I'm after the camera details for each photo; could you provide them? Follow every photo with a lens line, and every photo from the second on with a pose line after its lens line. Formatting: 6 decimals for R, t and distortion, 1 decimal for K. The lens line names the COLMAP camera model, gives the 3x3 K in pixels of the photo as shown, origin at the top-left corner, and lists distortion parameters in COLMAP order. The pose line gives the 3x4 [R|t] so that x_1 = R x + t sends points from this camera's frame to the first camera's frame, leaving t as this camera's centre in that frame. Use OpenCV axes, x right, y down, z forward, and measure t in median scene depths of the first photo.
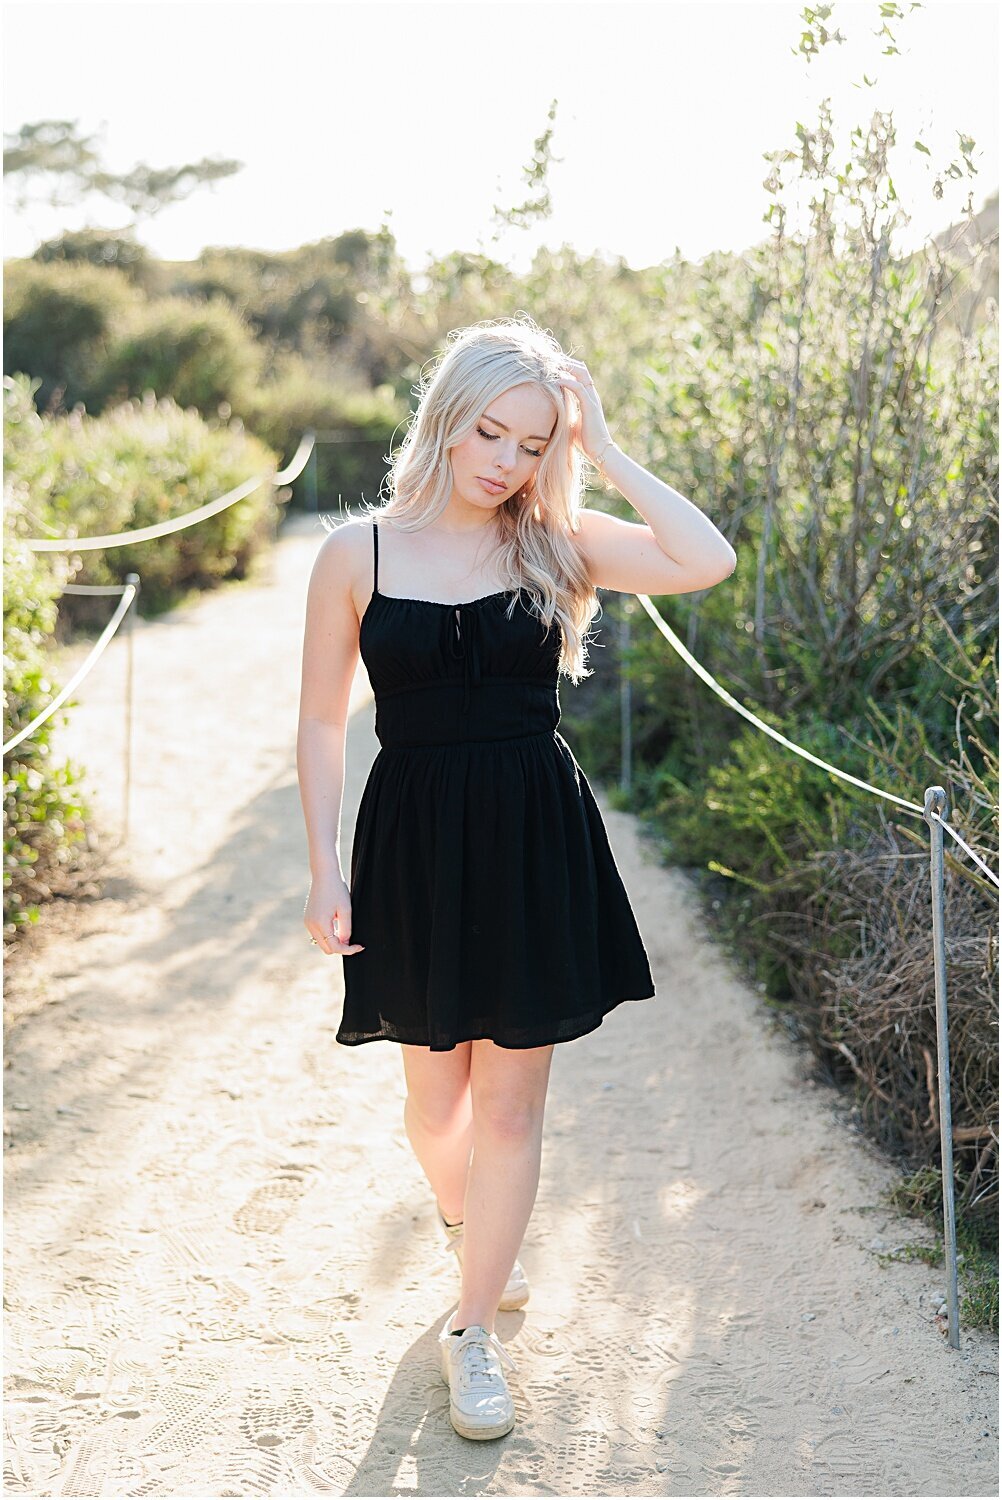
lens RADIAL K [[2116.1, 0, 501.0], [0, 2116.1, 750.0], [0, 0, 1]] dist [0.103170, 0.021653]
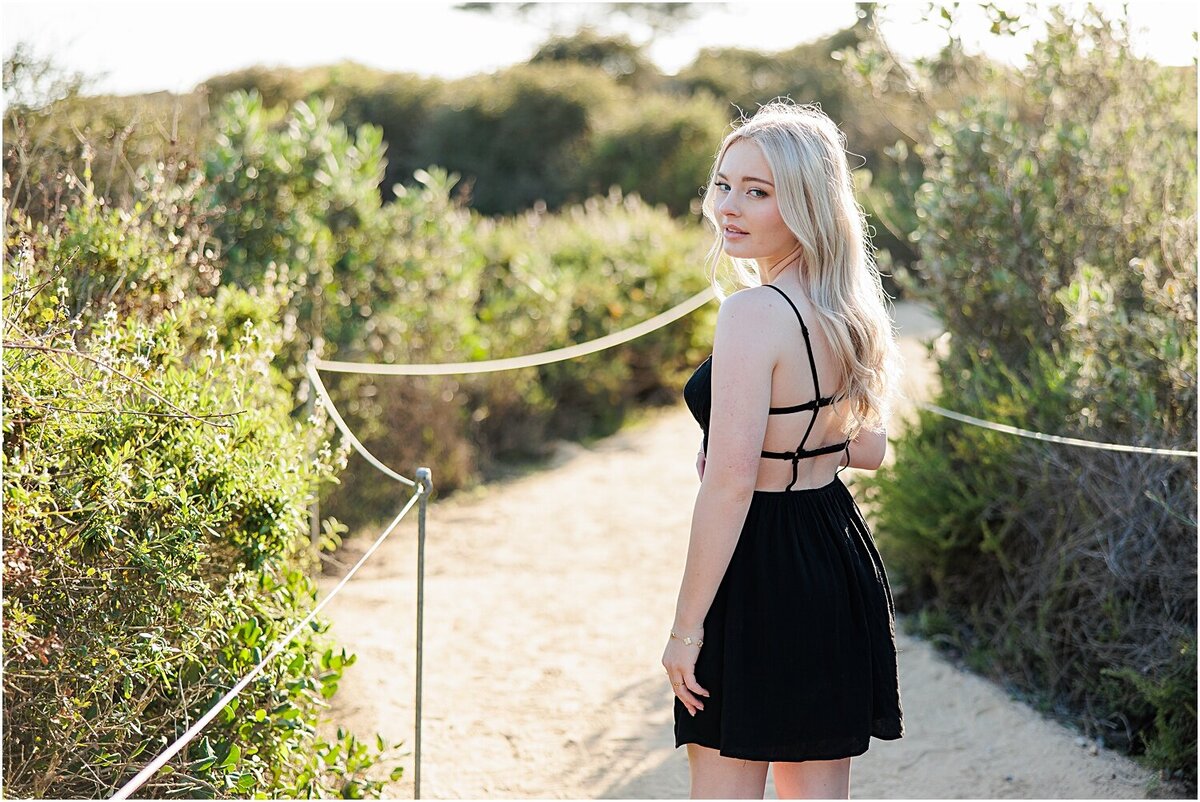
lens RADIAL K [[1952.7, 0, 600.0], [0, 1952.7, 401.0], [0, 0, 1]] dist [-0.000663, -0.033547]
pose [[0.980704, 0.006882, -0.195375, -0.004994], [-0.018354, 0.998207, -0.056971, -0.028978], [0.194633, 0.059457, 0.979072, 0.184706]]
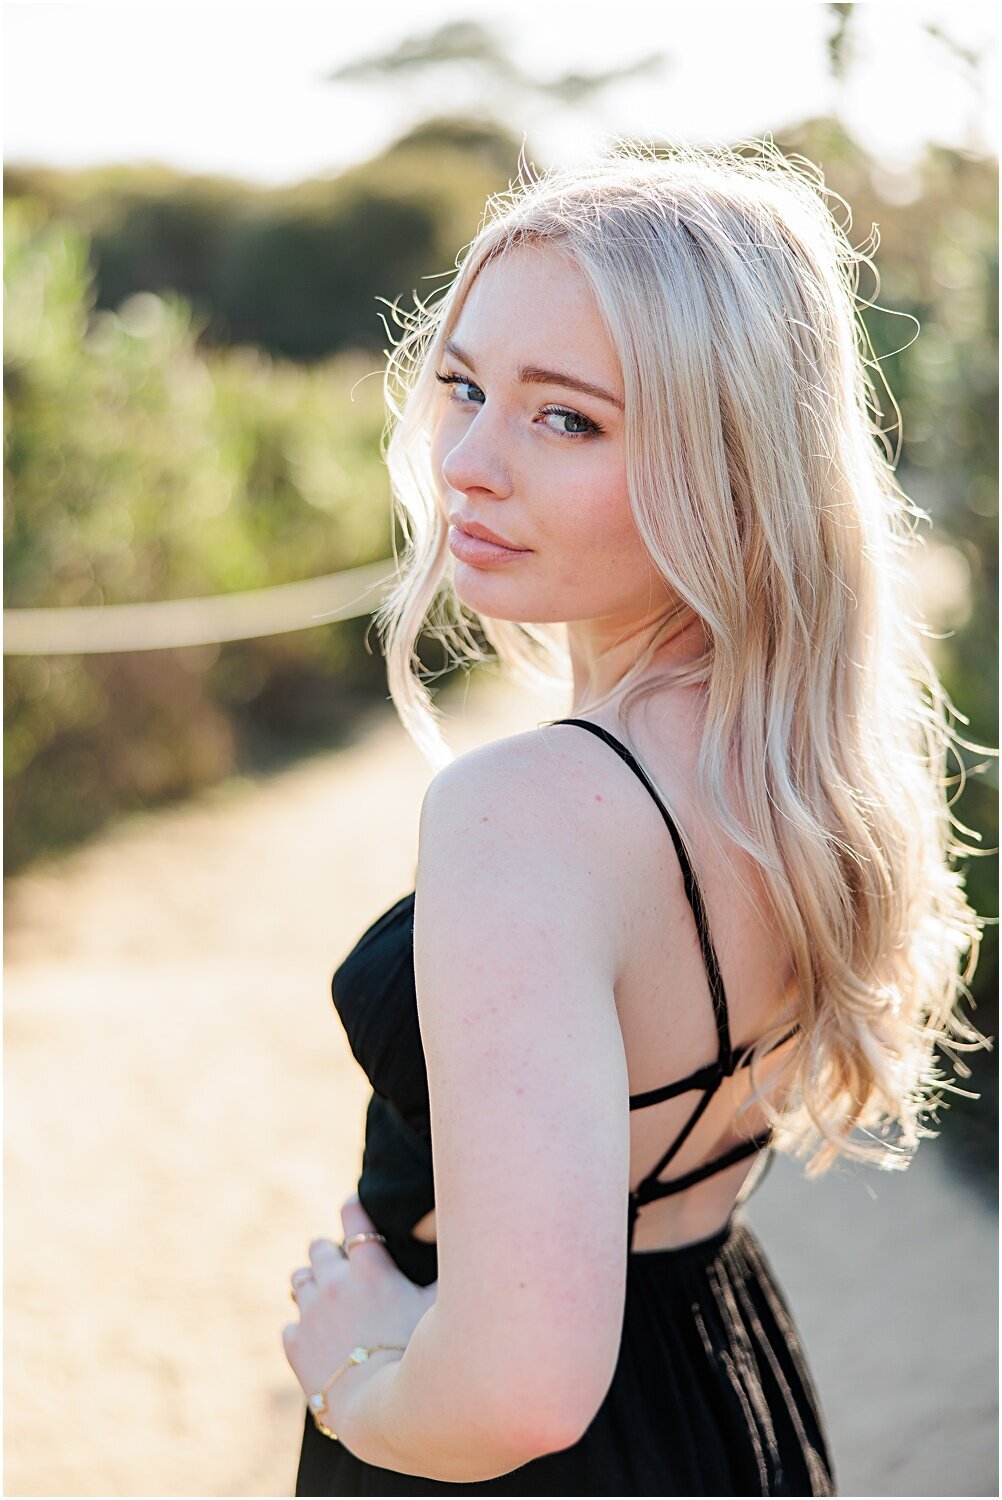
lens RADIAL K [[2488.2, 0, 501.0], [0, 2488.2, 750.0], [0, 0, 1]] dist [-0.826738, -0.000488]
pose [[0.976563, 0.103226, -0.188864, -0.014984], [-0.105355, 0.994434, -0.001238, -0.050583], [0.187685, 0.021107, 0.982002, 0.303238]]
